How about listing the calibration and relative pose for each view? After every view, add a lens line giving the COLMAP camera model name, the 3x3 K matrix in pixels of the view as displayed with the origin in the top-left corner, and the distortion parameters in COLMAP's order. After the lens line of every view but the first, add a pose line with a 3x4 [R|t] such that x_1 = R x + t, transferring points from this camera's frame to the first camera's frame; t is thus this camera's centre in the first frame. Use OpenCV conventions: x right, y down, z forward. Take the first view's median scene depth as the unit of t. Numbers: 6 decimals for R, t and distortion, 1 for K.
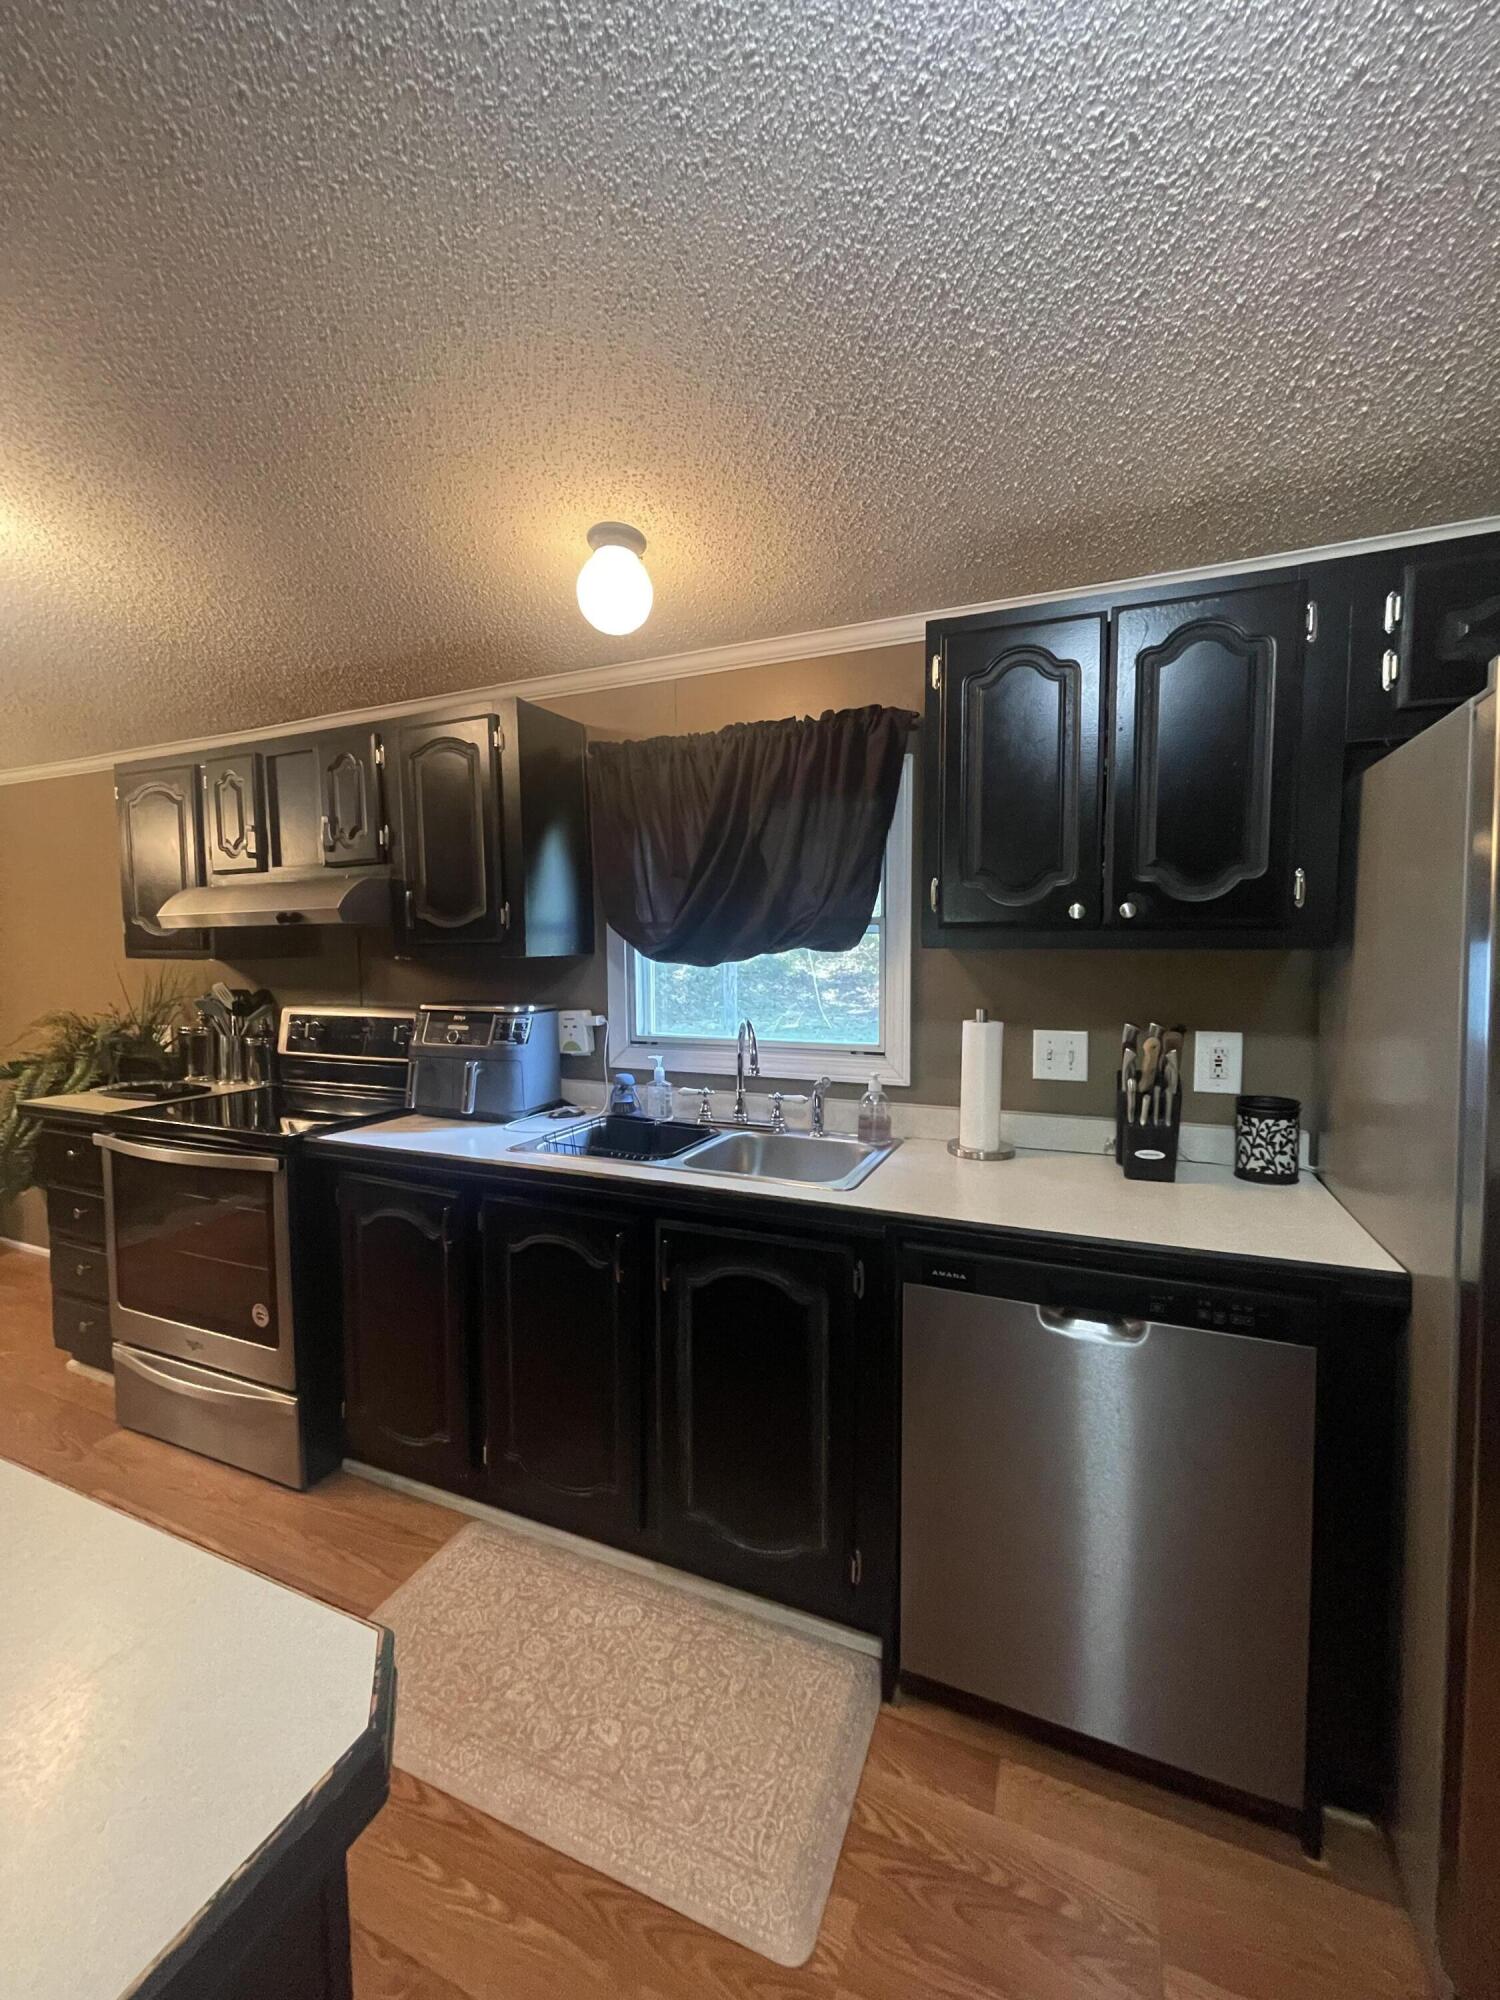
lens RADIAL K [[810.5, 0, 740.4], [0, 810.5, 995.3], [0, 0, 1]] dist [-0.001183, 0.001768]
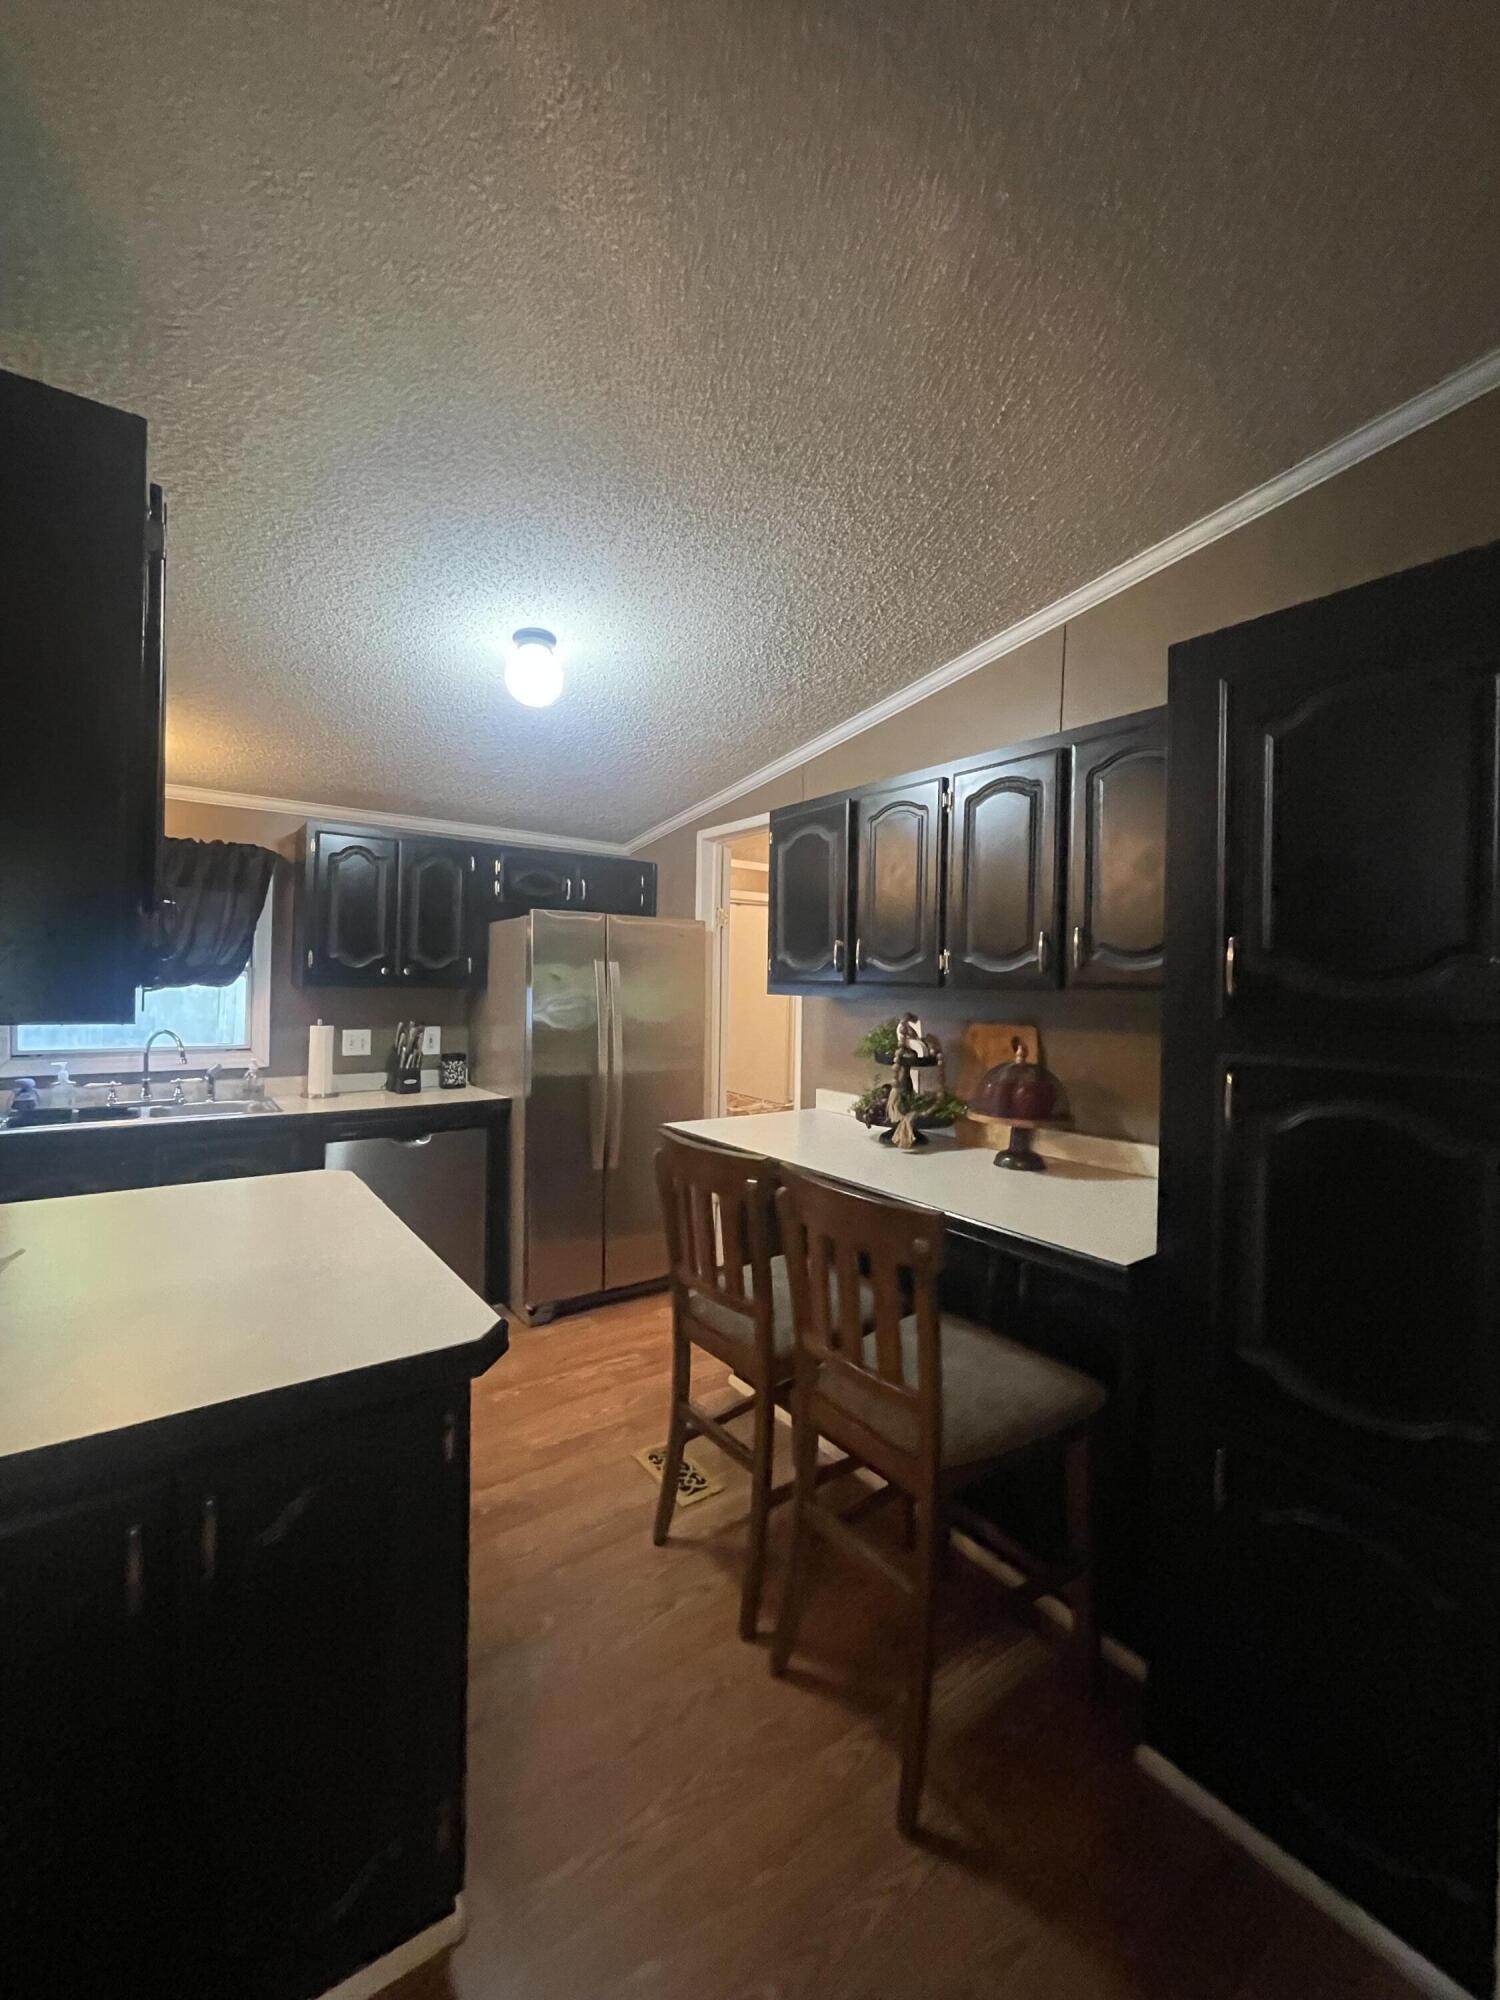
lens RADIAL K [[810.5, 0, 737.4], [0, 810.5, 978.0], [0, 0, 1]] dist [-0.001183, 0.001768]
pose [[0.495792, 0.019998, 0.868211, -0.856530], [0.032555, 0.998604, -0.041593, 0.030789], [-0.867831, 0.048886, 0.494449, -0.765751]]
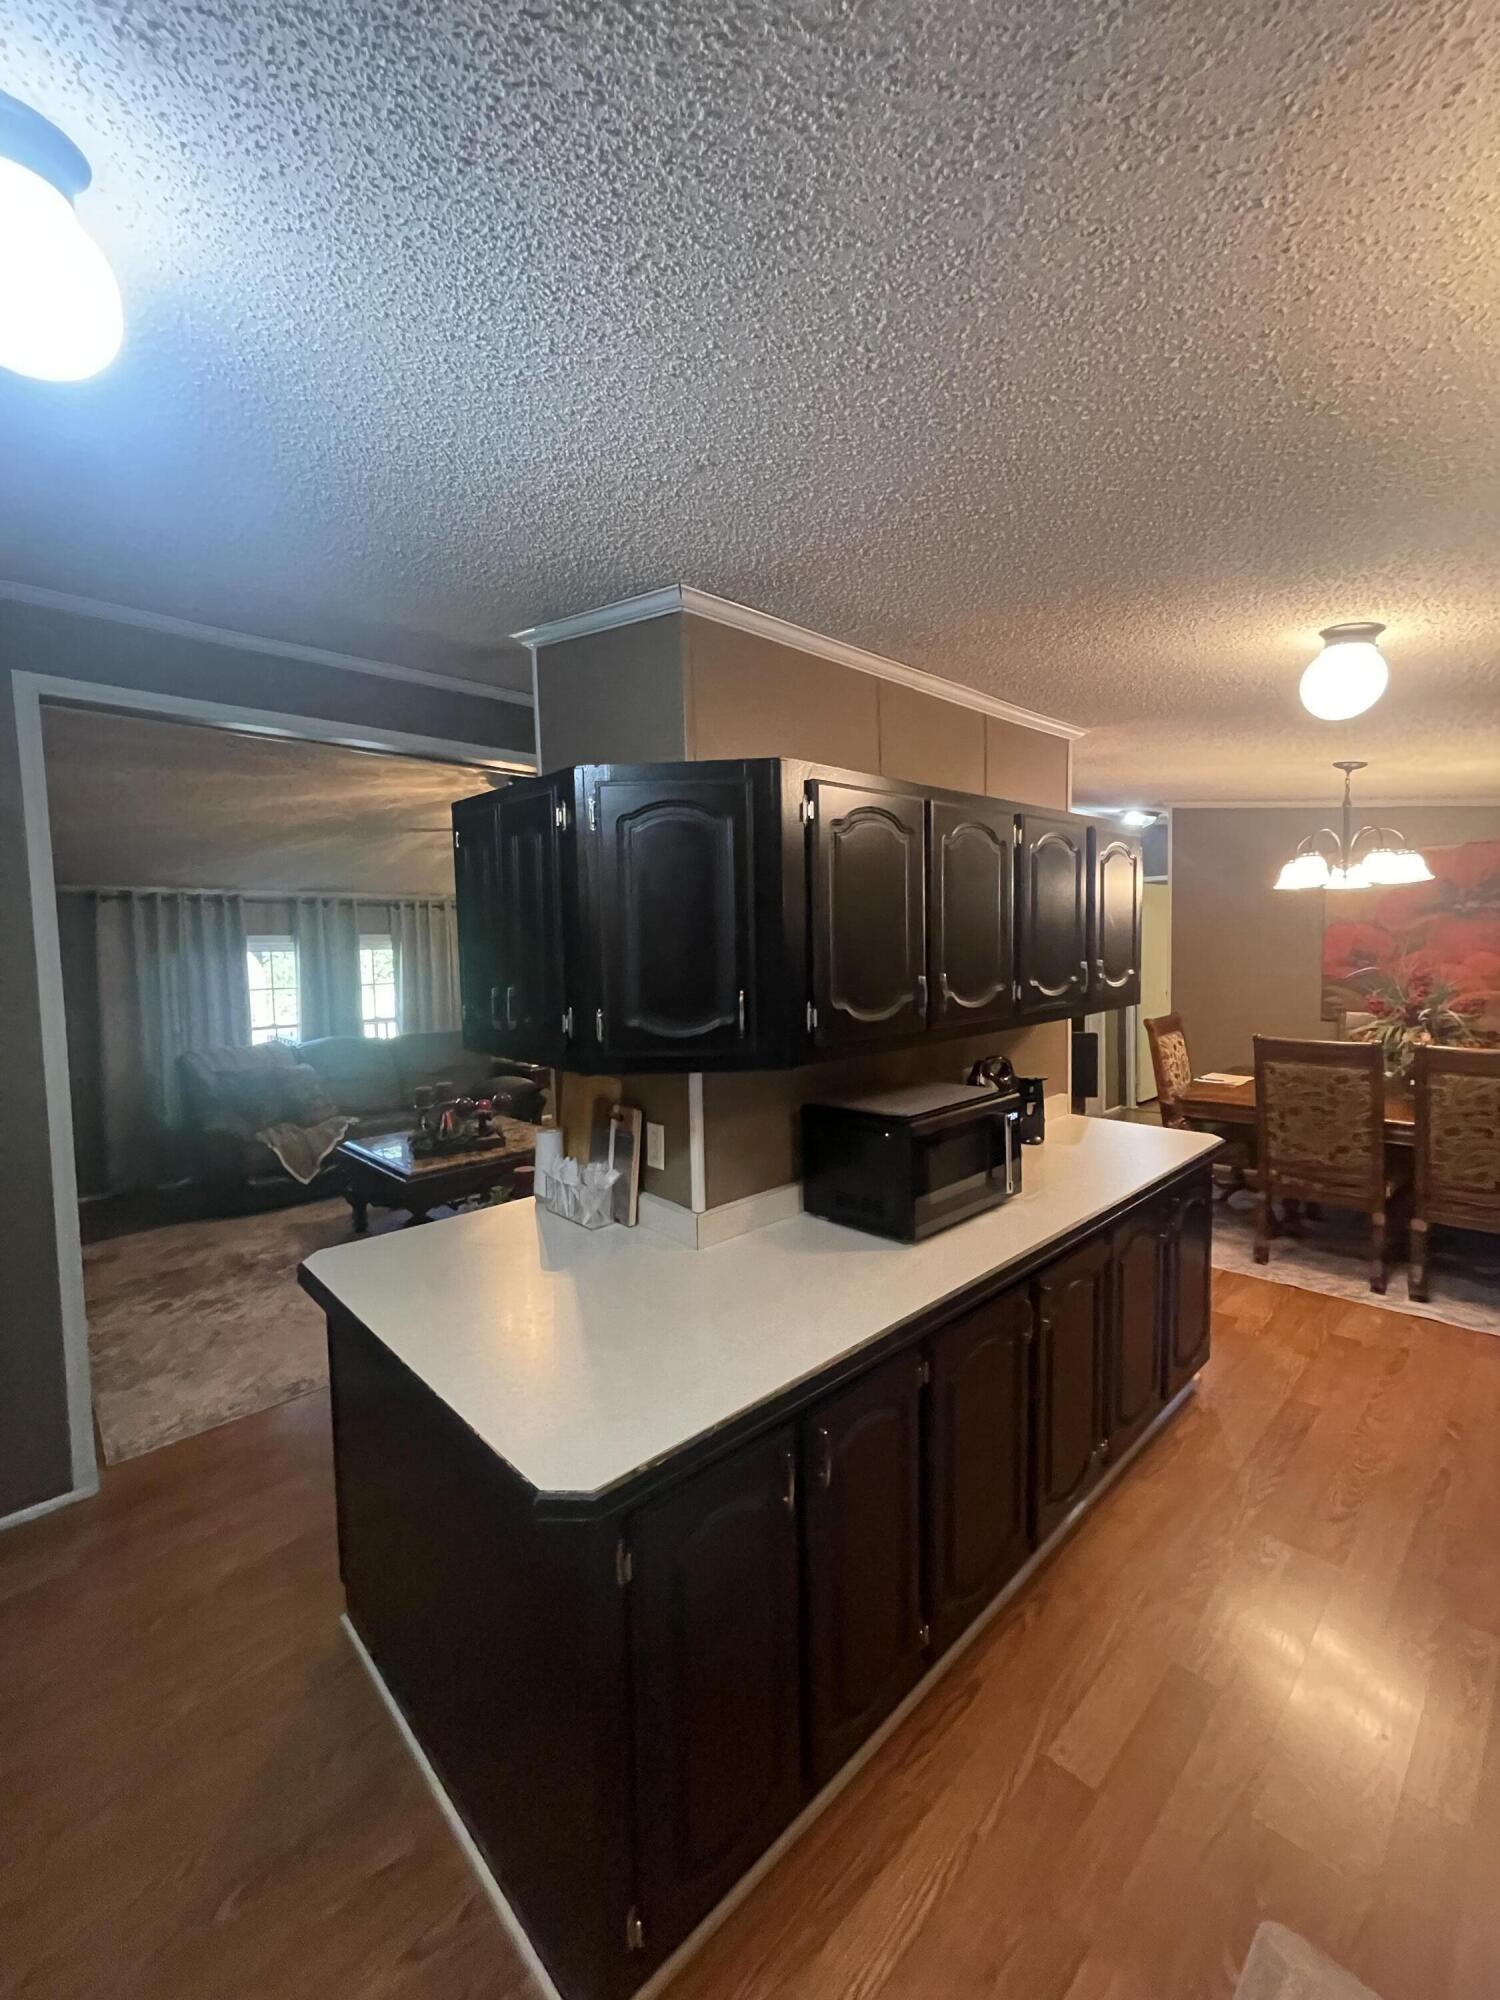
lens RADIAL K [[810.5, 0, 735.1], [0, 810.5, 992.7], [0, 0, 1]] dist [-0.001183, 0.001768]
pose [[-0.394761, 0.068019, -0.916262, 0.339988], [-0.034396, 0.995463, 0.088717, -0.182078], [0.918140, 0.066538, -0.390631, 0.633245]]
